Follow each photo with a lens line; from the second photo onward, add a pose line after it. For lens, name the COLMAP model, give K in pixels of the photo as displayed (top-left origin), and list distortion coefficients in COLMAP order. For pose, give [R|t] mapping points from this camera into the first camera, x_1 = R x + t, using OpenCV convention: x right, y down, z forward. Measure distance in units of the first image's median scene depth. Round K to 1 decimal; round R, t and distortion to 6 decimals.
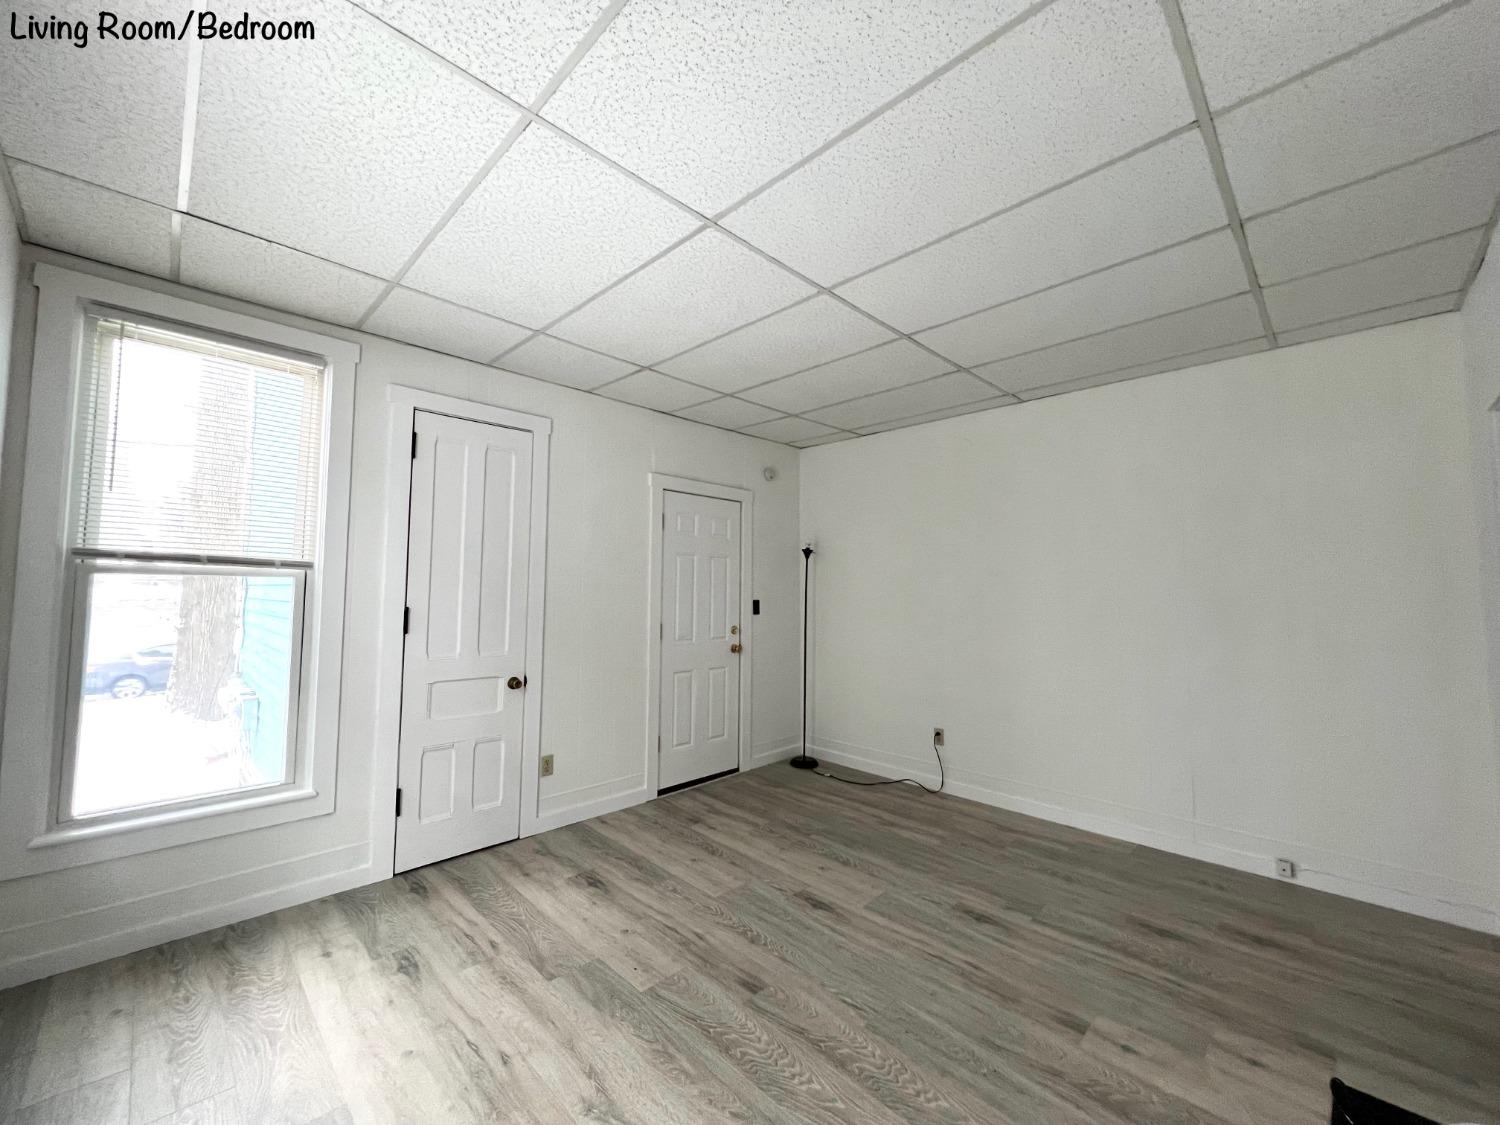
lens RADIAL K [[598.7, 0, 751.9], [0, 598.7, 558.8], [0, 0, 1]] dist [-0.001423, 0.000038]
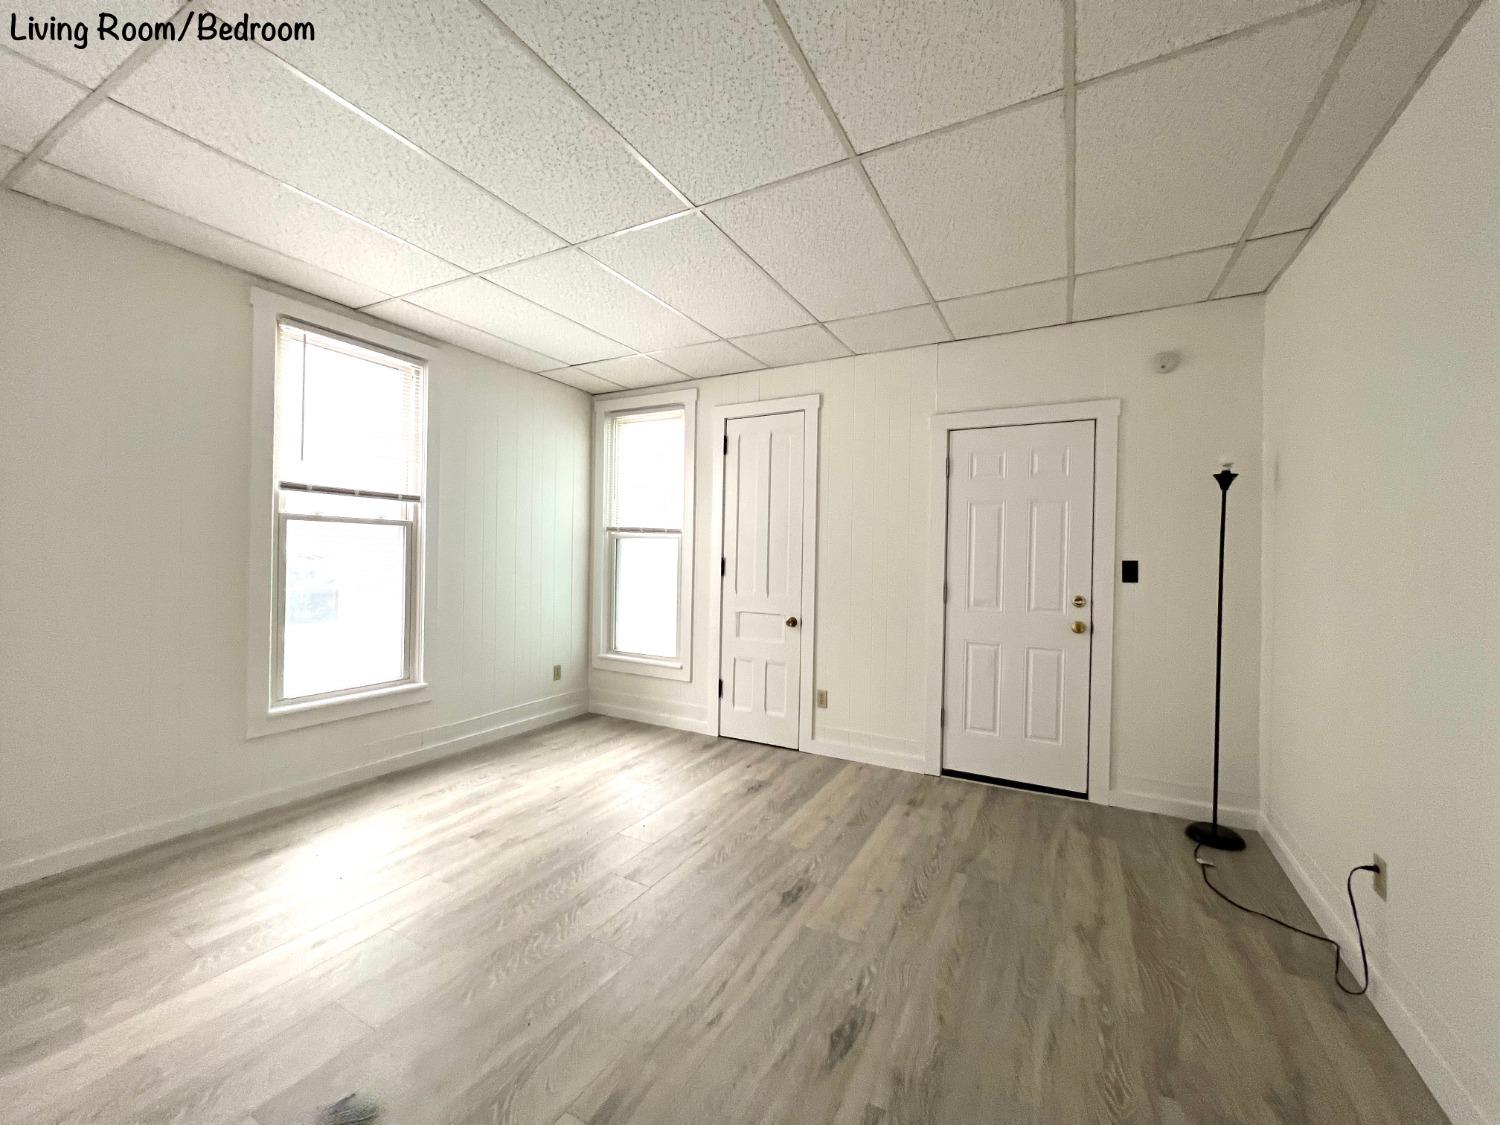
lens RADIAL K [[598.7, 0, 751.5], [0, 598.7, 560.6], [0, 0, 1]] dist [-0.001423, 0.000038]
pose [[0.285510, 0.003699, -0.958369, 0.731385], [0.037210, 0.999196, 0.014941, 0.059516], [0.957653, -0.039927, 0.285142, 0.565122]]
